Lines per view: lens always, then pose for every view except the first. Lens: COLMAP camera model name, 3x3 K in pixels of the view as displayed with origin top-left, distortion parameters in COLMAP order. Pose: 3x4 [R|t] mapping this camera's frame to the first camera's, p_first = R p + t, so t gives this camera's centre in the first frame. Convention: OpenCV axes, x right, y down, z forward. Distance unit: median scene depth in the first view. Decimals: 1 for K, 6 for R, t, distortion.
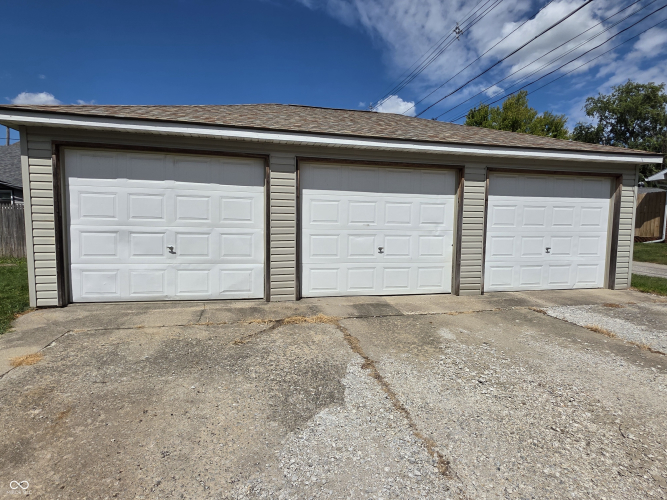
lens RADIAL K [[358.2, 0, 336.7], [0, 358.2, 252.5], [0, 0, 1]] dist [-0.001844, 0.001388]
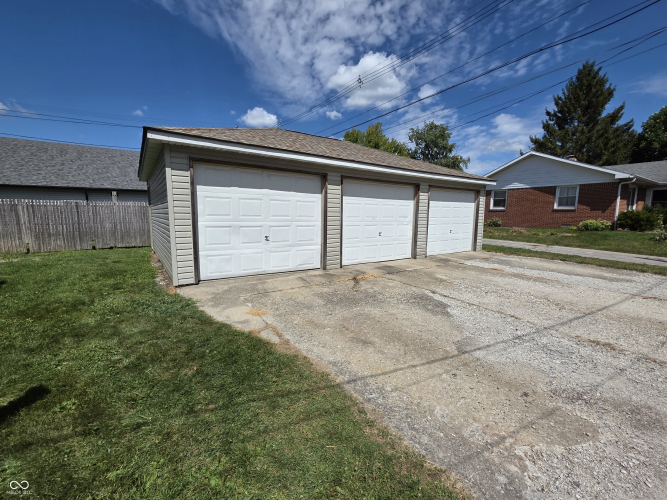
lens RADIAL K [[288.9, 0, 330.4], [0, 288.9, 249.9], [0, 0, 1]] dist [0.001460, 0.000300]
pose [[0.926406, -0.051426, 0.372997, -0.627985], [0.036525, 0.998231, 0.046912, -0.005627], [-0.374750, -0.029836, 0.926646, -0.146453]]
